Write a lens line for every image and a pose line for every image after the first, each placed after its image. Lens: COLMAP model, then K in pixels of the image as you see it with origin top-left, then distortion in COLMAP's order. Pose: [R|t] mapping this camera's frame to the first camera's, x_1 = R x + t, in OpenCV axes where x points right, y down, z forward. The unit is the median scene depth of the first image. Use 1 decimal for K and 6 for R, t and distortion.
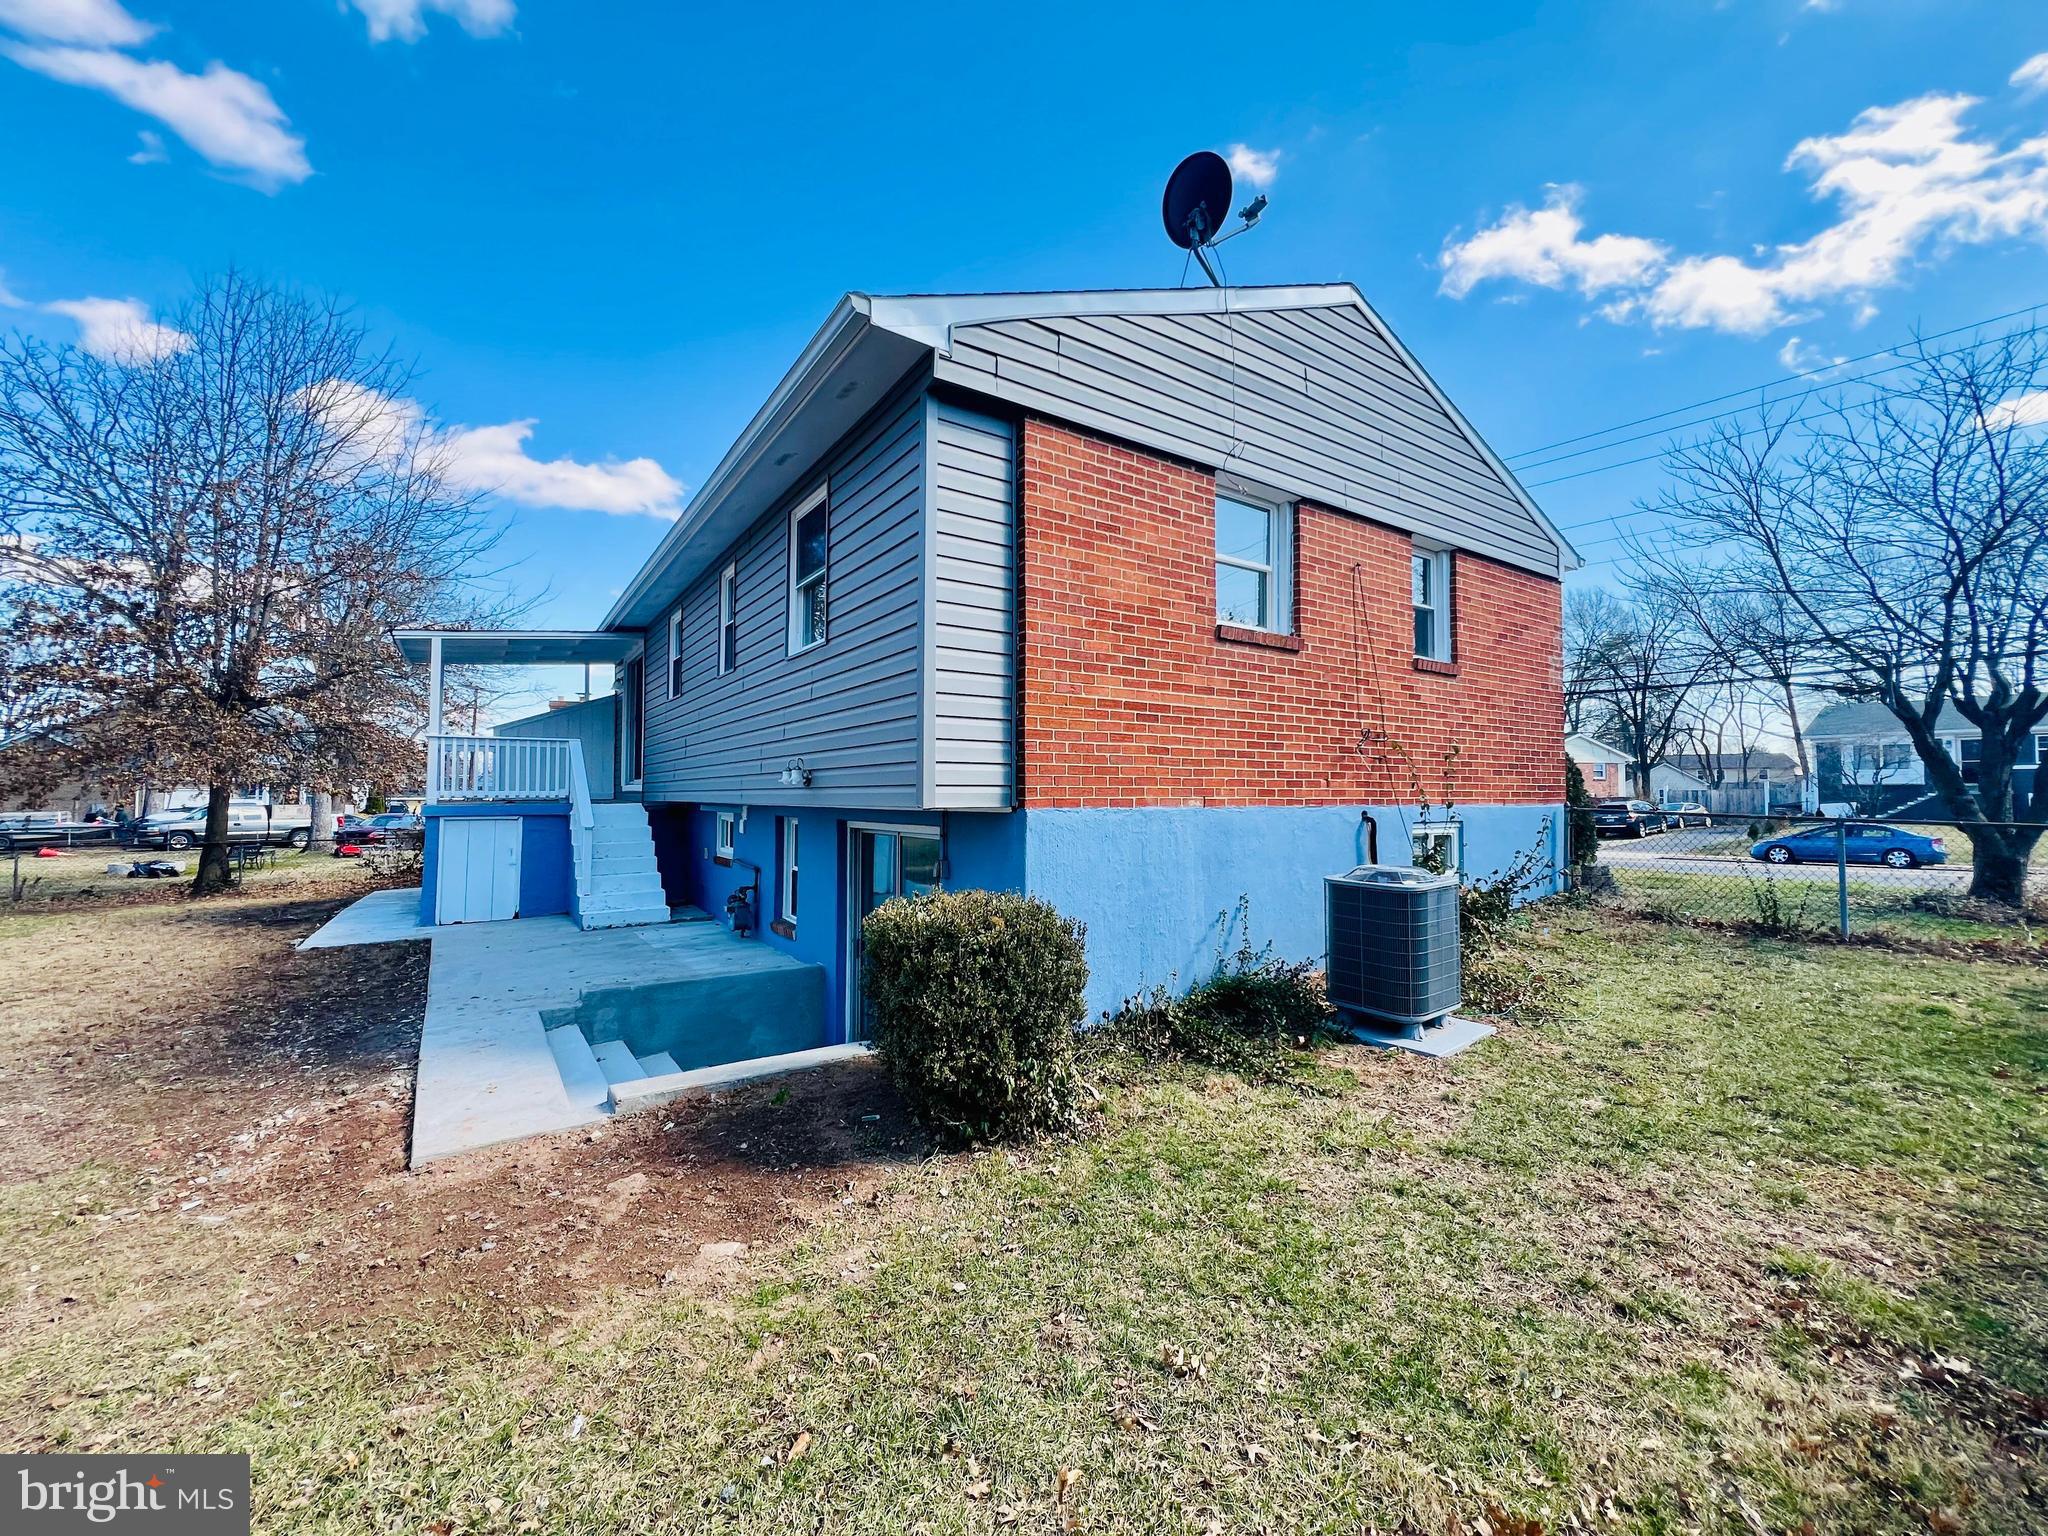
lens RADIAL K [[821.3, 0, 1020.7], [0, 821.3, 766.8], [0, 0, 1]] dist [-0.002832, 0.000467]
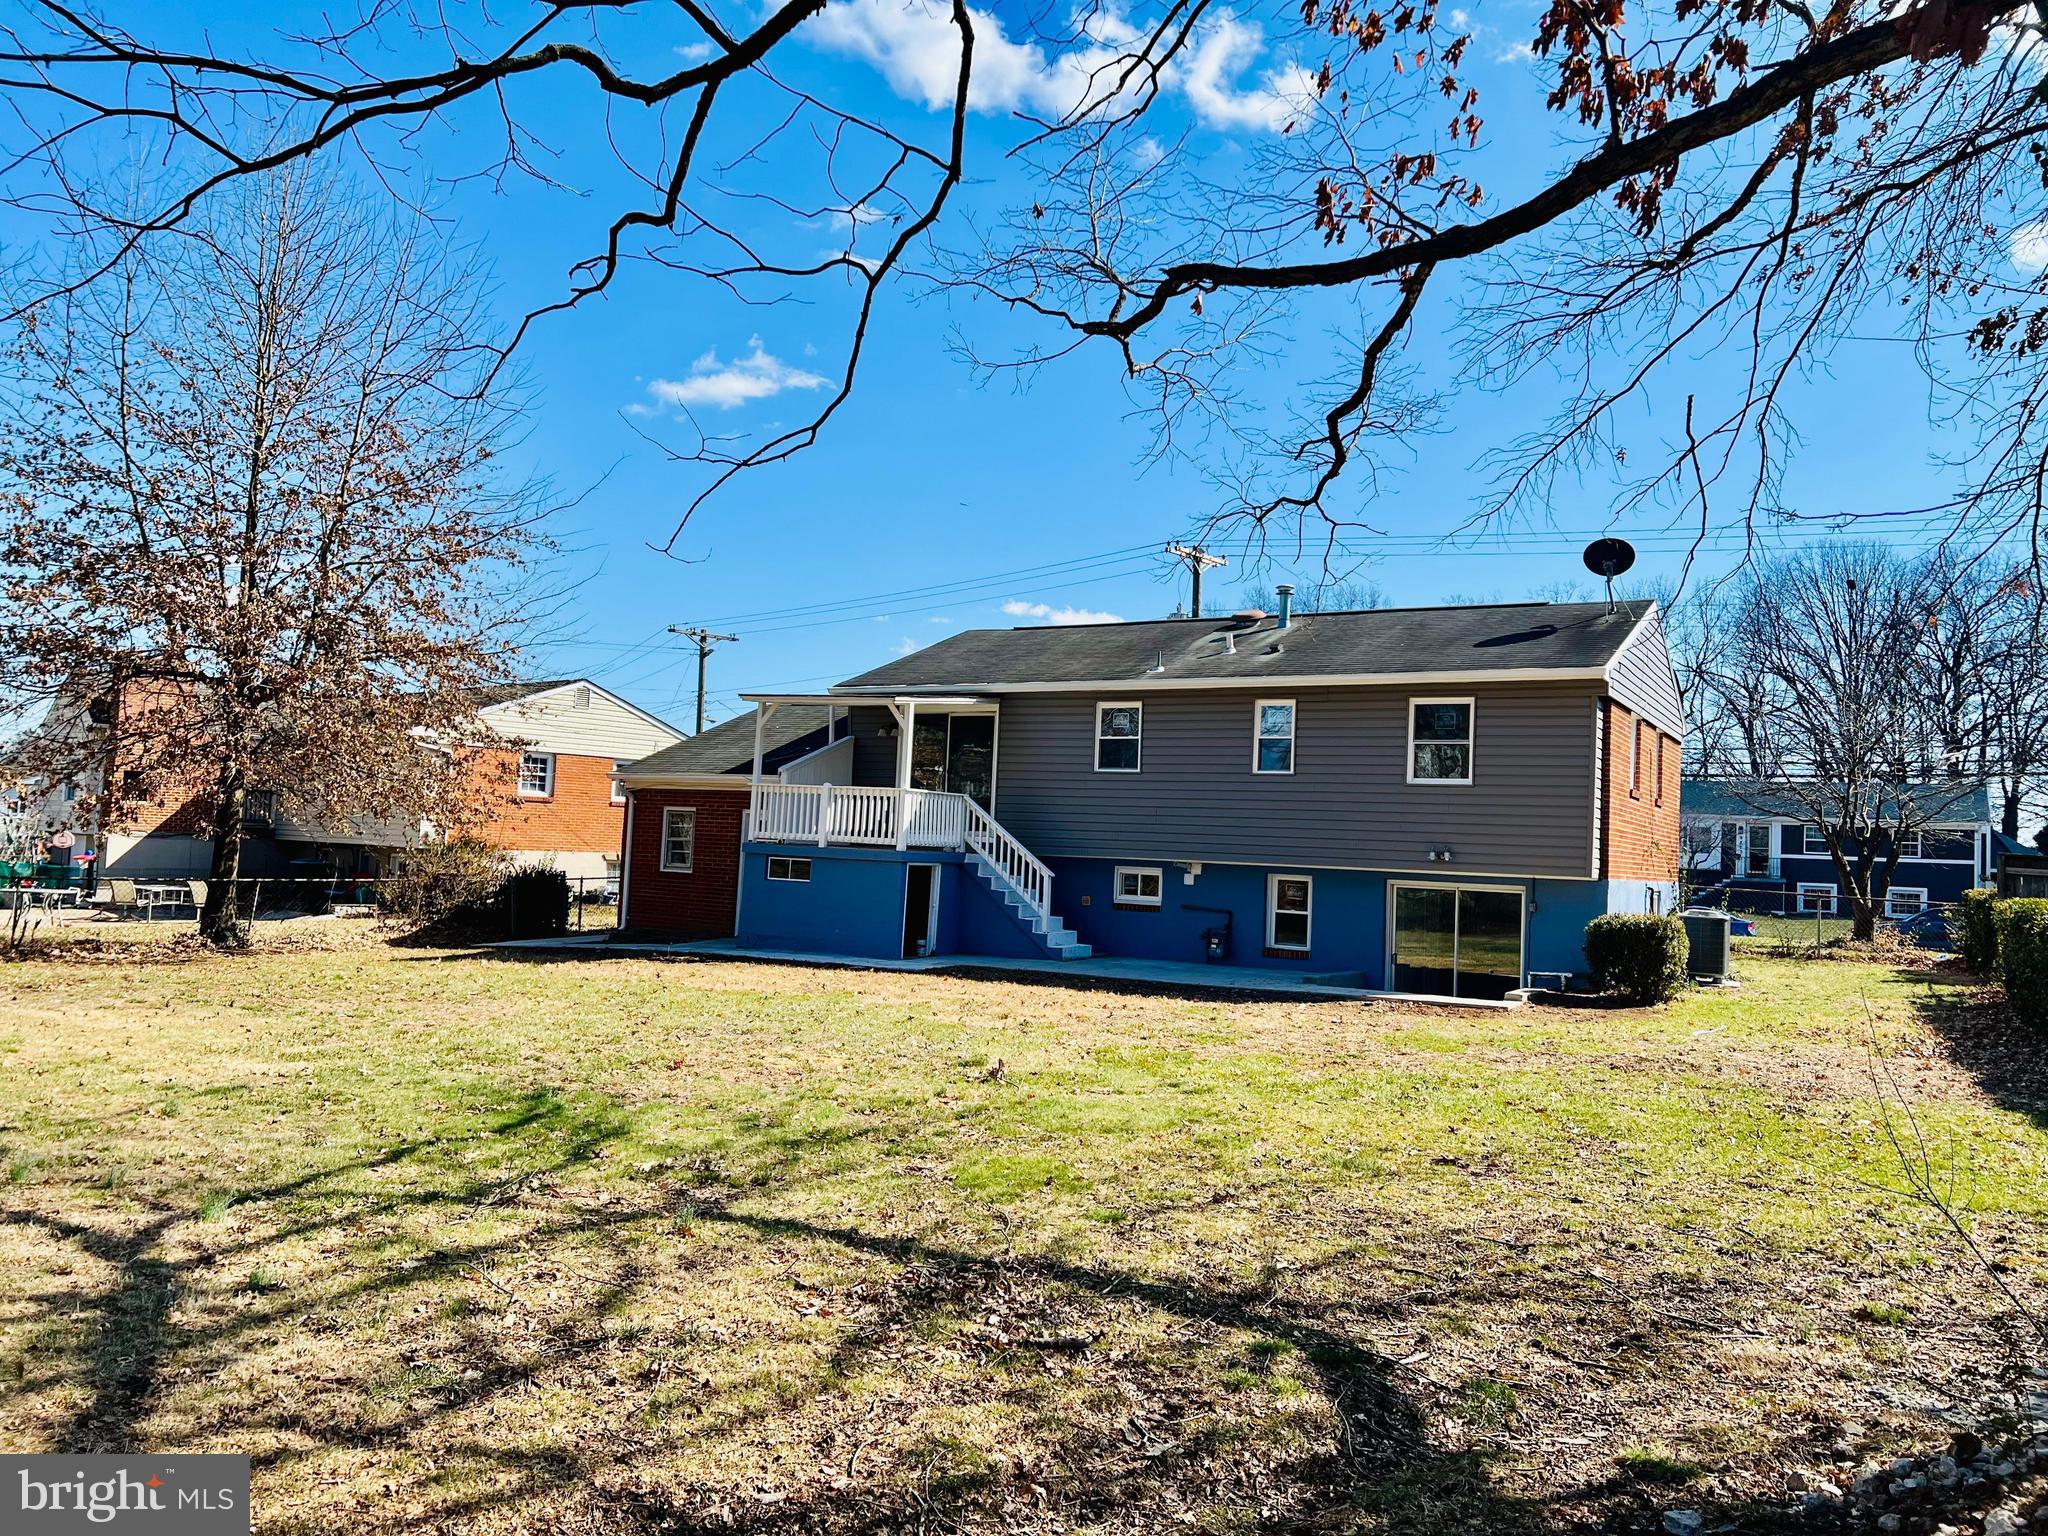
lens RADIAL K [[1525.5, 0, 1024.0], [0, 1525.5, 768.0], [0, 0, 1]] dist [0.021639, -0.010747]
pose [[0.898793, 0.060929, 0.434118, -2.679611], [-0.057464, 0.998124, -0.021116, -0.058995], [-0.434591, -0.005968, 0.900608, -1.701220]]
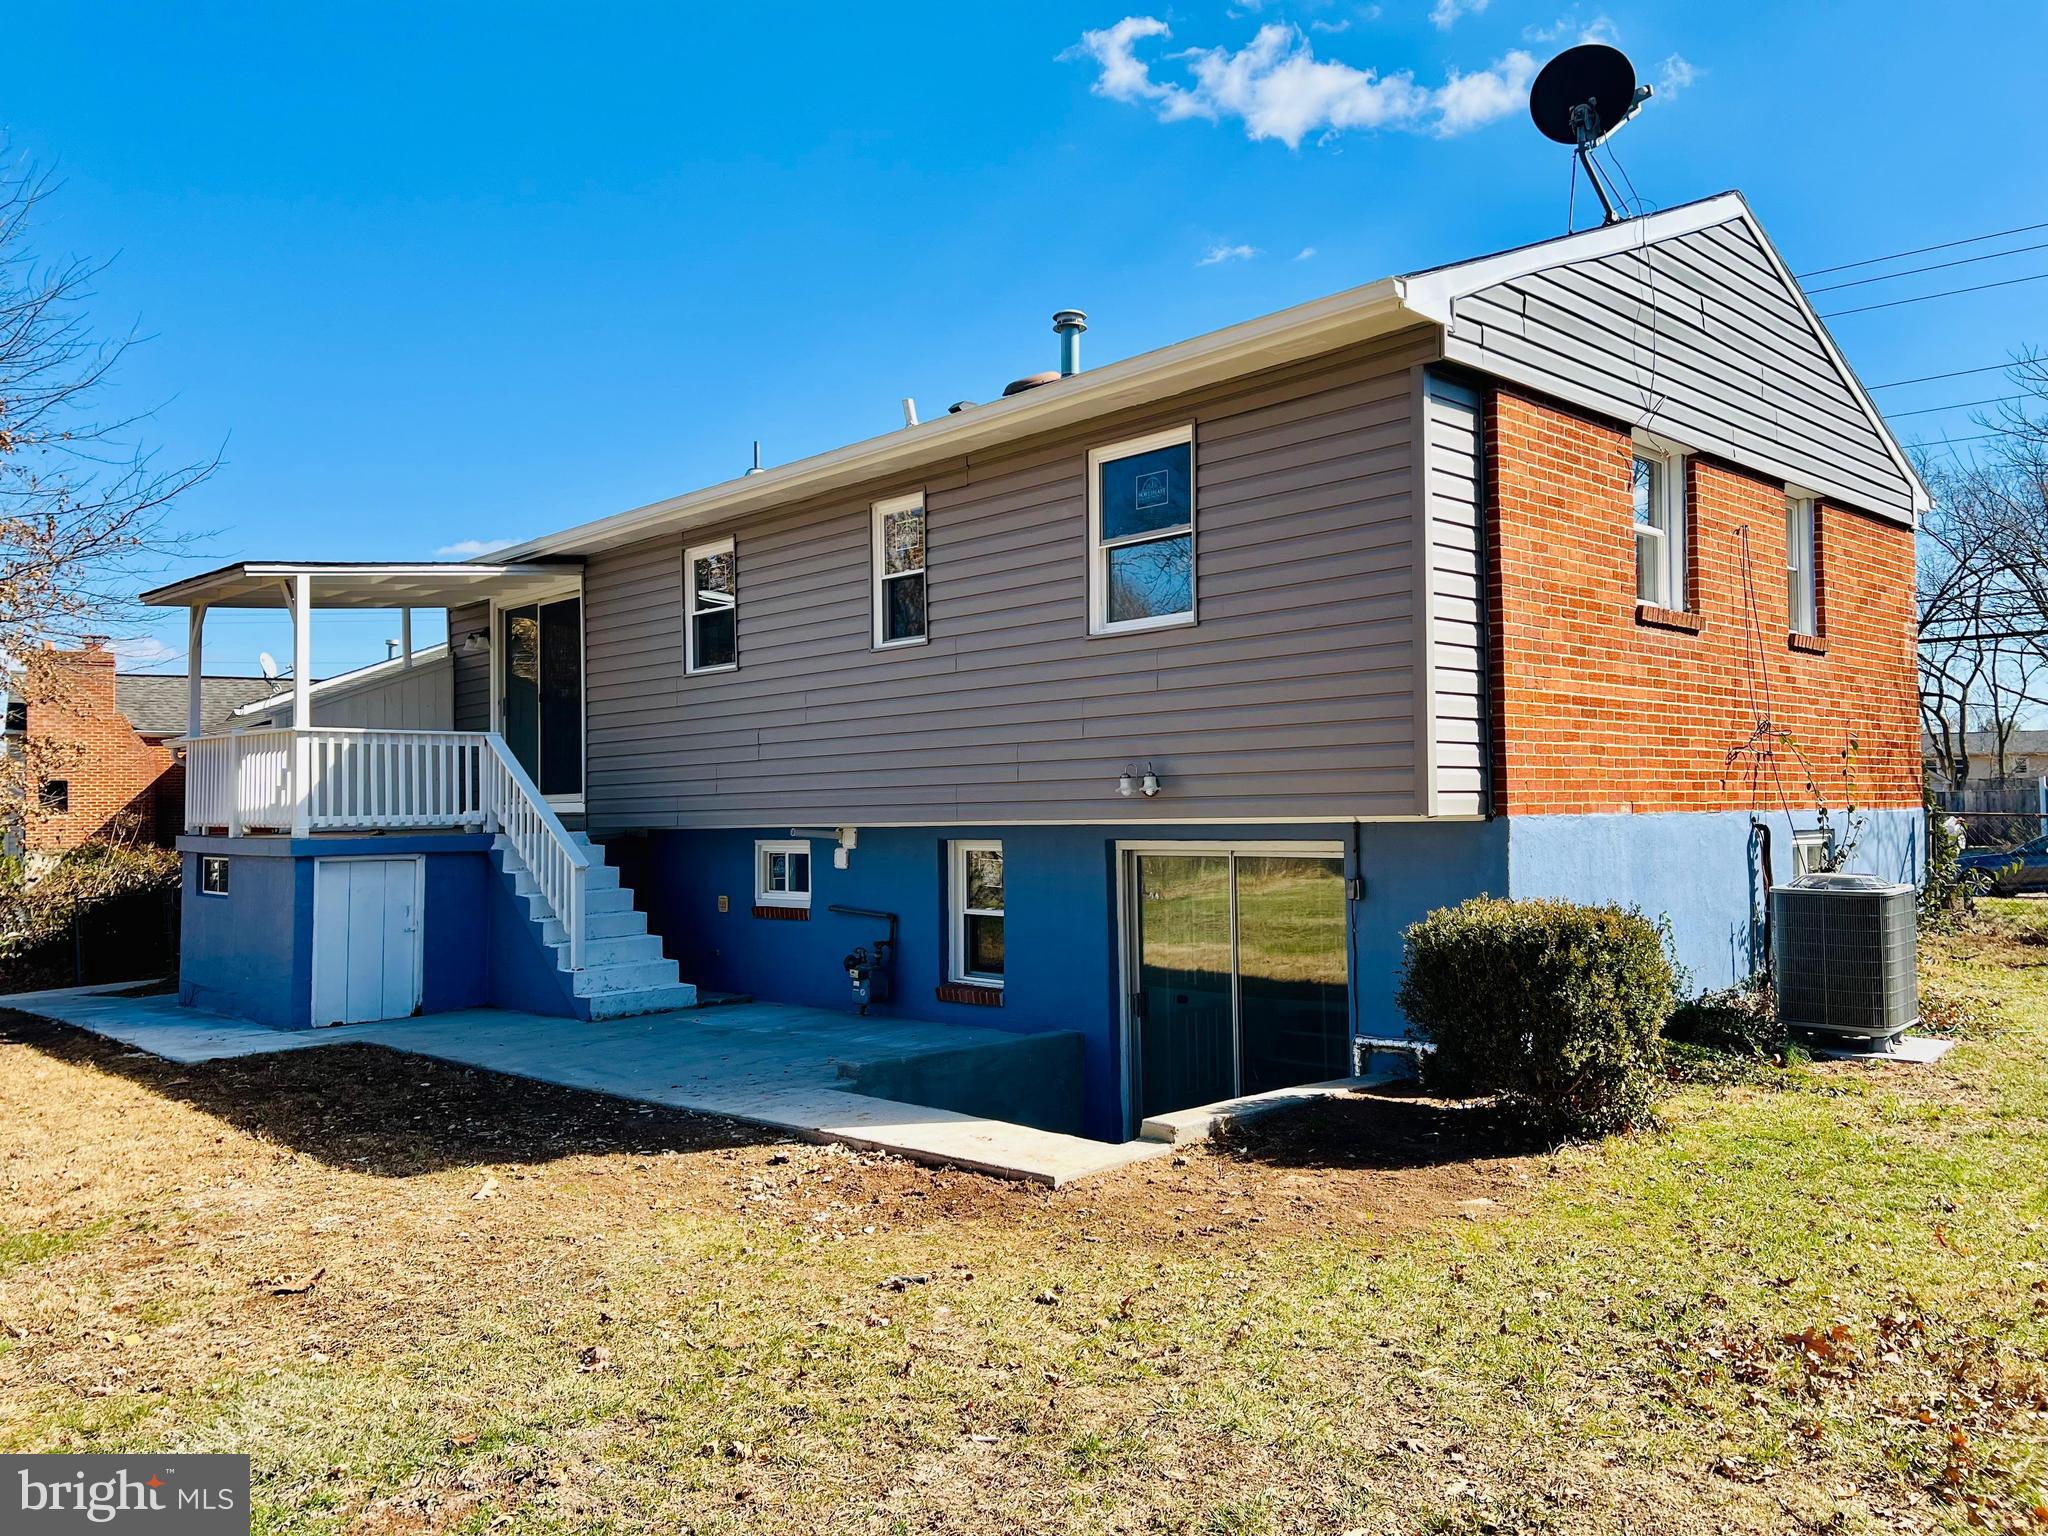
lens RADIAL K [[1525.5, 0, 1024.0], [0, 1525.5, 768.0], [0, 0, 1]] dist [0.021639, -0.010747]
pose [[0.985724, -0.010986, 0.168009, -0.671537], [0.010444, 0.999937, 0.004112, -0.012917], [-0.168044, -0.002298, 0.985777, -0.492073]]
